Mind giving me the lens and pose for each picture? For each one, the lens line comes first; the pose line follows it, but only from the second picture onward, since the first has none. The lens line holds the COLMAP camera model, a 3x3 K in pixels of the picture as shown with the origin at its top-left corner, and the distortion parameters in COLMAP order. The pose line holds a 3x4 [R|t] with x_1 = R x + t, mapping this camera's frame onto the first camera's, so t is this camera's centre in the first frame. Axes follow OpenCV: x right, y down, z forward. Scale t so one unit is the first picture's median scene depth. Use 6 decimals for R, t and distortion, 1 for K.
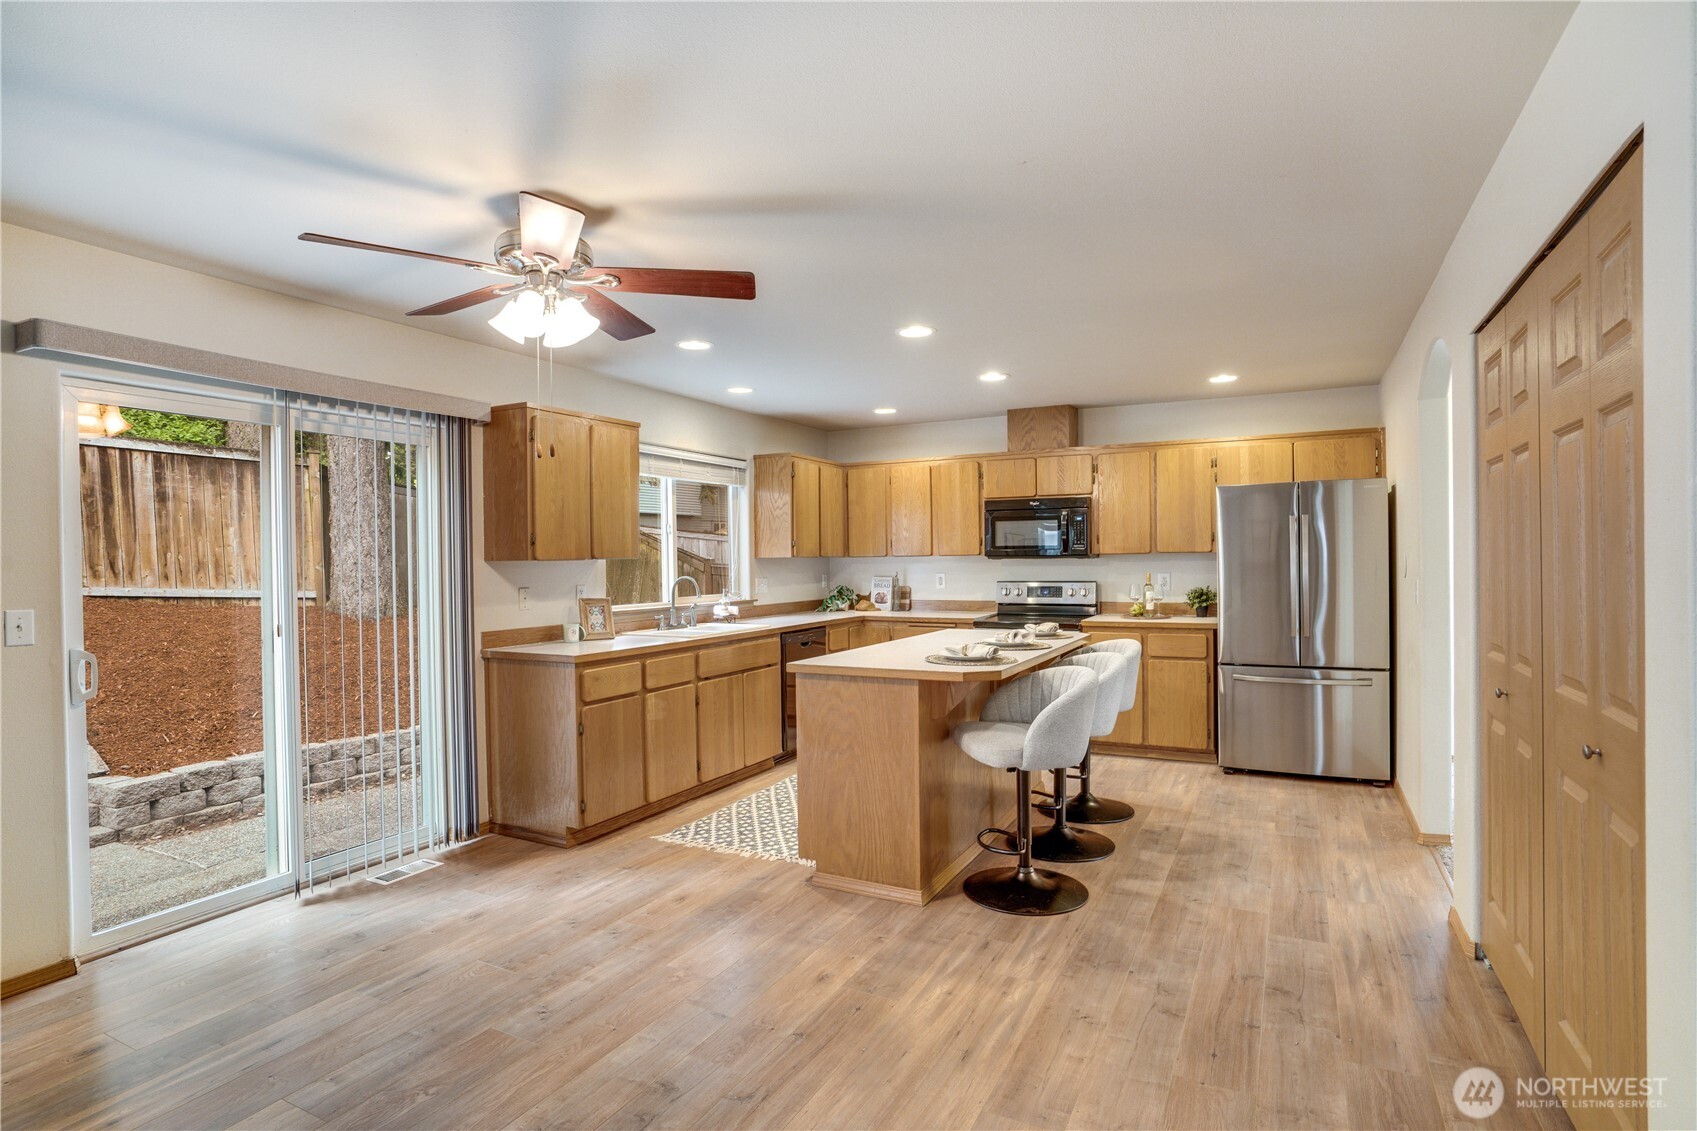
lens RADIAL K [[847.1, 0, 841.4], [0, 847.1, 564.5], [0, 0, 1]] dist [-0.041682, 0.015967]
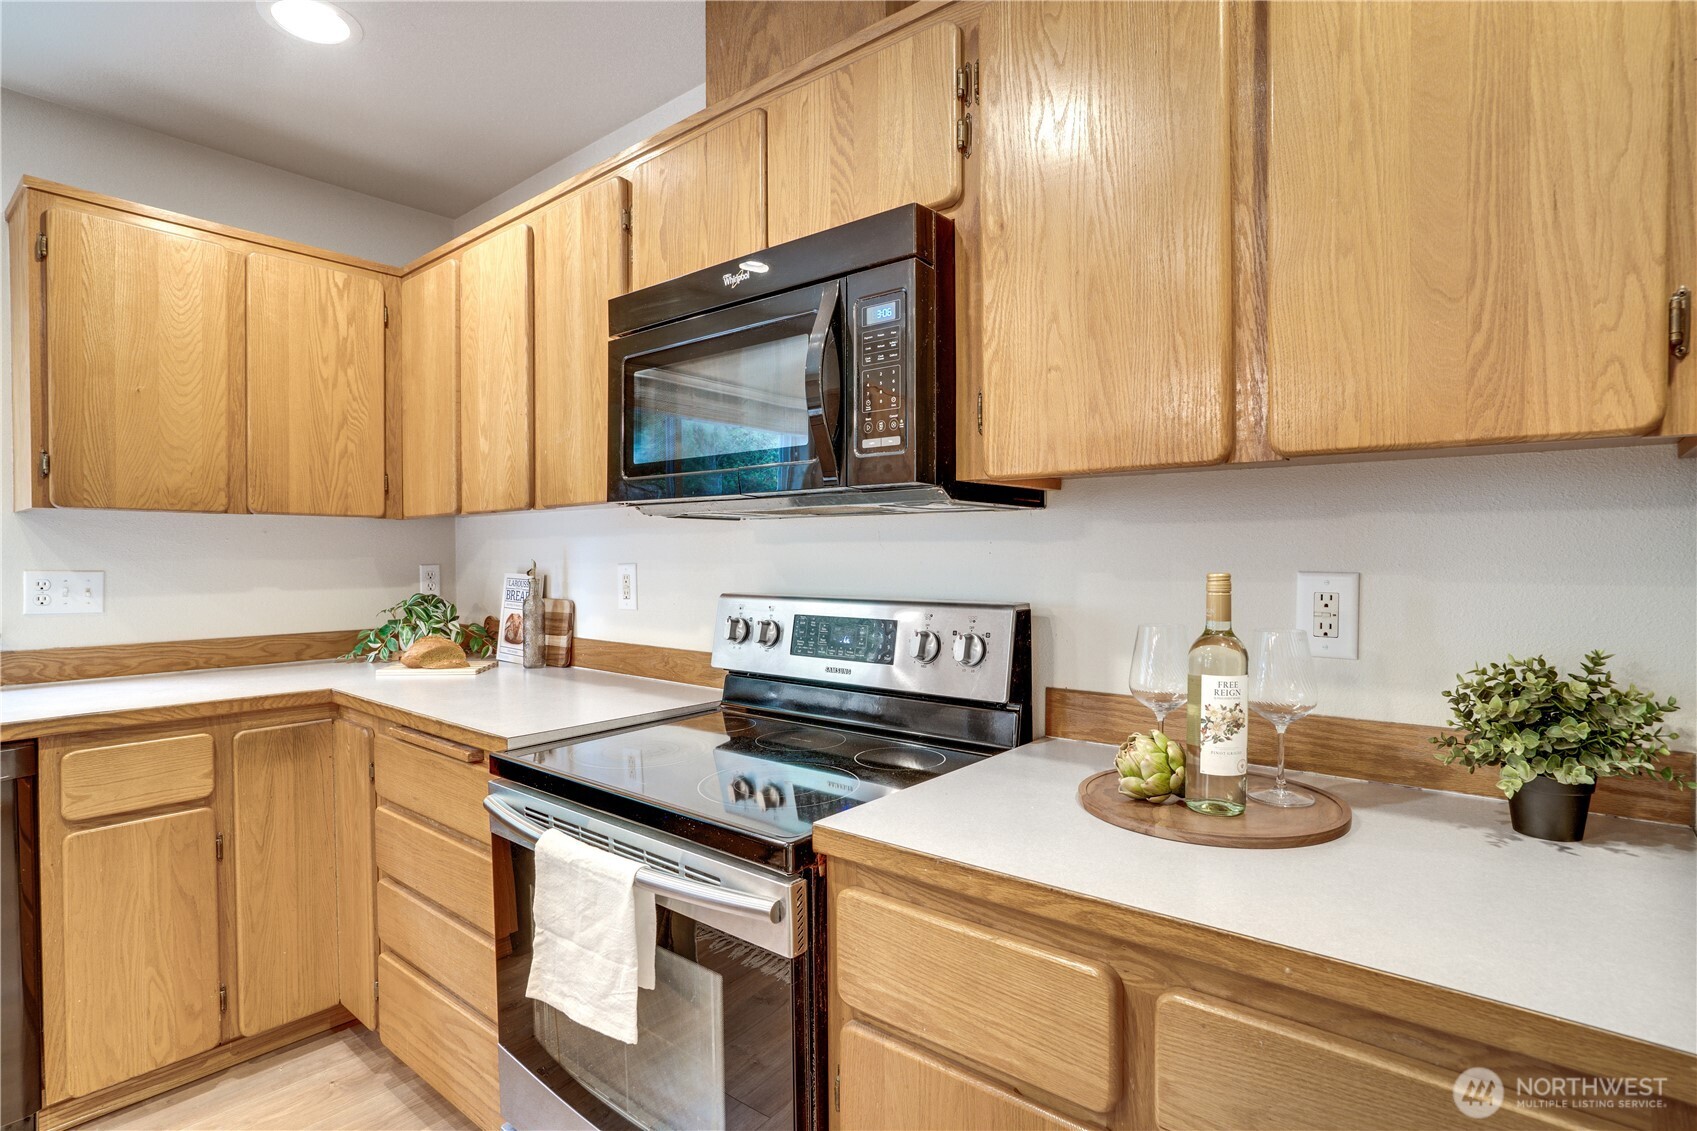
lens RADIAL K [[847.1, 0, 844.4], [0, 847.1, 565.7], [0, 0, 1]] dist [-0.041682, 0.015967]
pose [[0.977812, 0.012516, -0.209112, 0.339609], [-0.011133, 0.999908, 0.007792, 0.008410], [0.209190, -0.005291, 0.977861, 0.847081]]
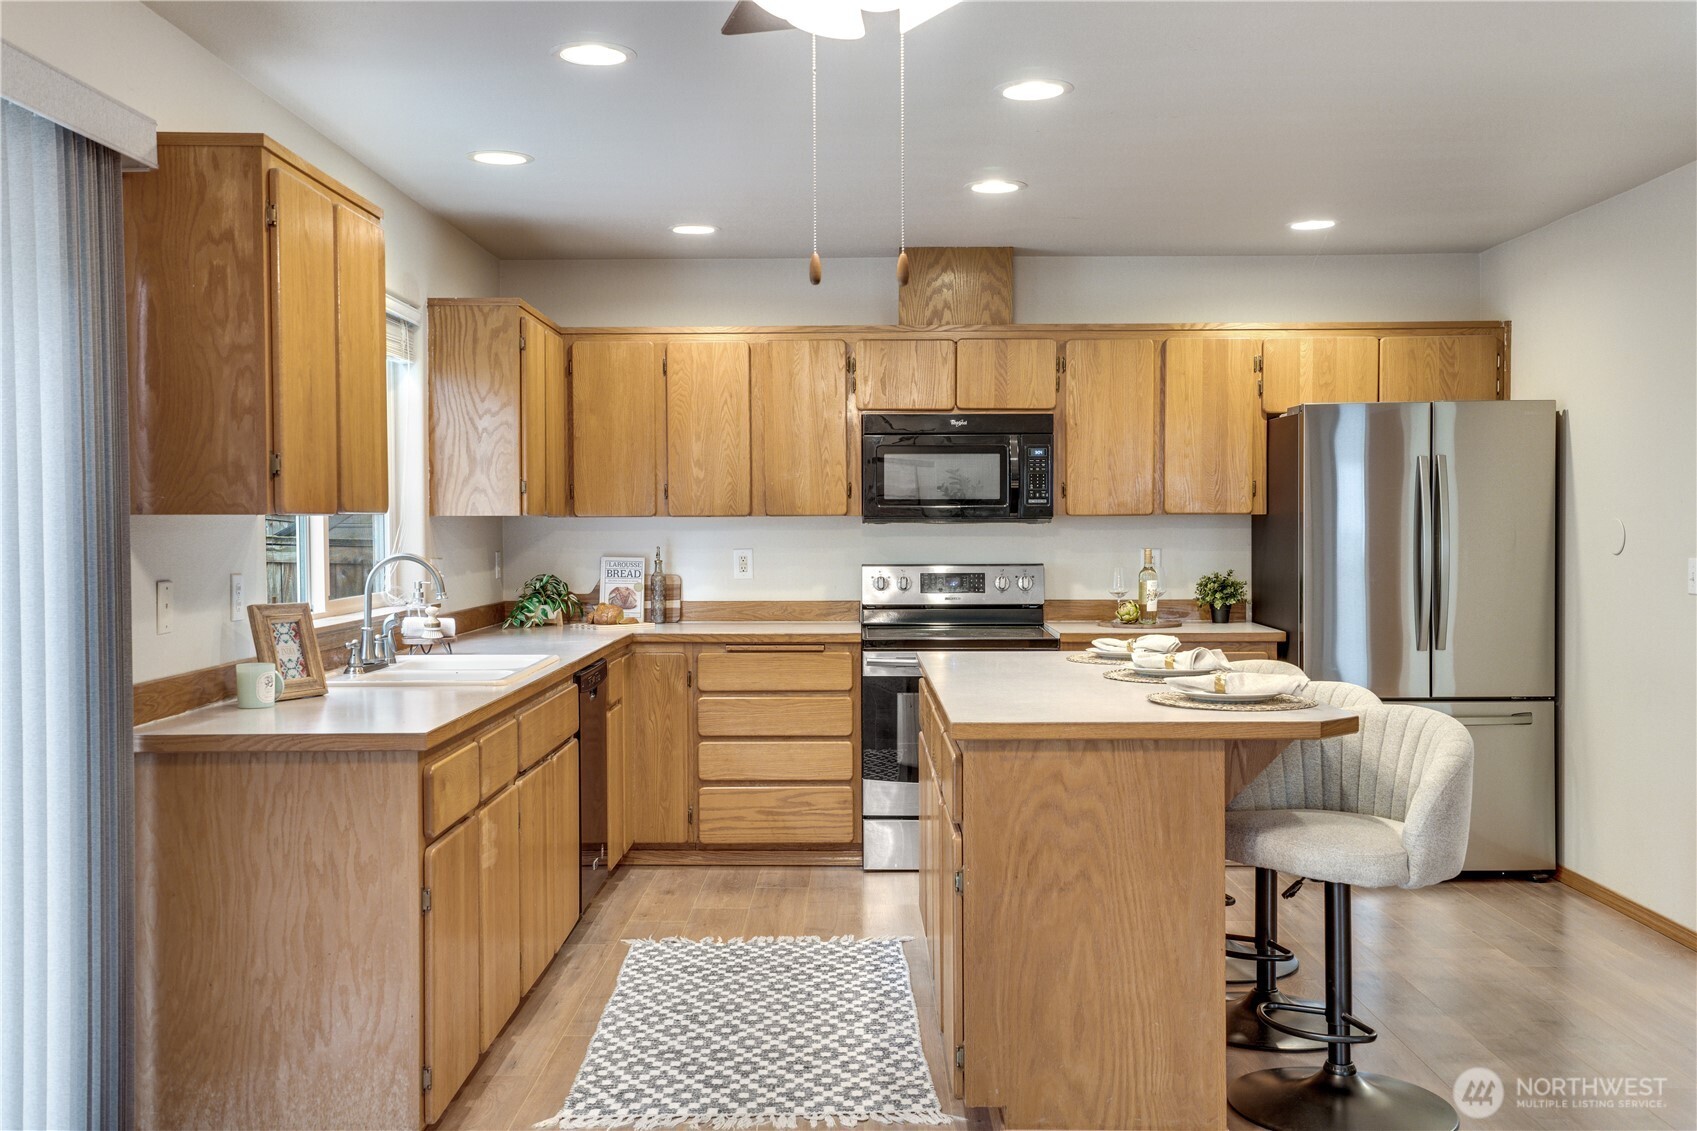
lens RADIAL K [[1617.6, 0, 824.2], [0, 1617.6, 558.9], [0, 0, 1]] dist [0.032135, 0.000000]
pose [[0.893737, -0.001873, 0.448587, -0.353279], [-0.003806, 0.999924, 0.011758, 0.004938], [-0.448574, -0.012216, 0.893662, 0.107924]]
